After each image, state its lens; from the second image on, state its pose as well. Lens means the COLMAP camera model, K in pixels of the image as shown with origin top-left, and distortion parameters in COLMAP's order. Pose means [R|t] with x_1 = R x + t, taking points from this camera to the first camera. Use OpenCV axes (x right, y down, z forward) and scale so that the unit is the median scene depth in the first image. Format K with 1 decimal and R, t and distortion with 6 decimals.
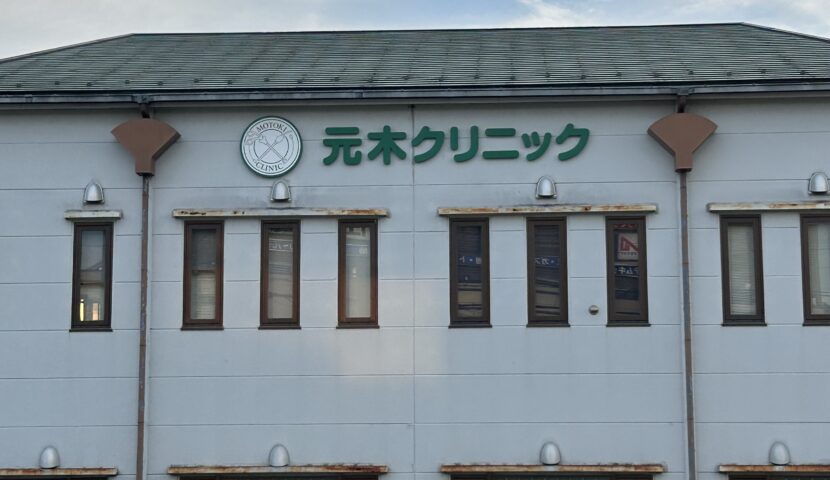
lens RADIAL K [[1843.7, 0, 414.8], [0, 1843.7, 240.6], [0, 0, 1]] dist [0.097178, 0.473034]
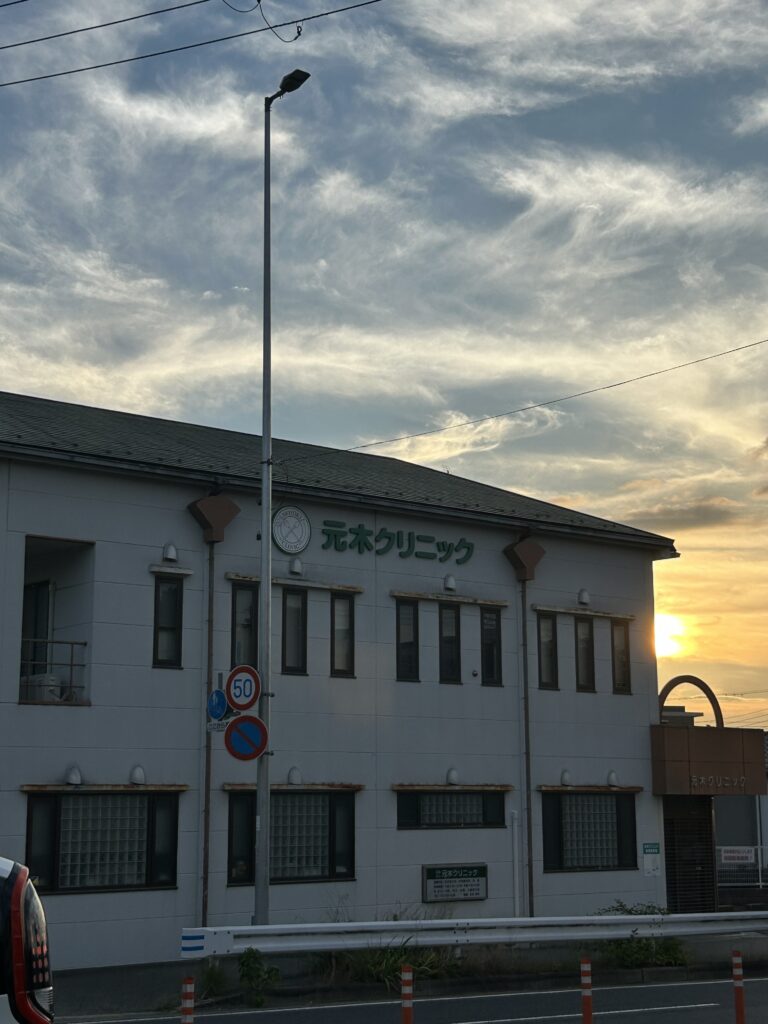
lens RADIAL K [[1913.7, 0, 384.0], [0, 1913.7, 512.0], [0, 0, 1]] dist [0.295735, 0.060843]
pose [[0.677739, 0.110709, 0.726920, -1.001136], [-0.096310, 0.993449, -0.061507, 0.011760], [-0.728968, -0.028324, 0.683962, 0.054082]]
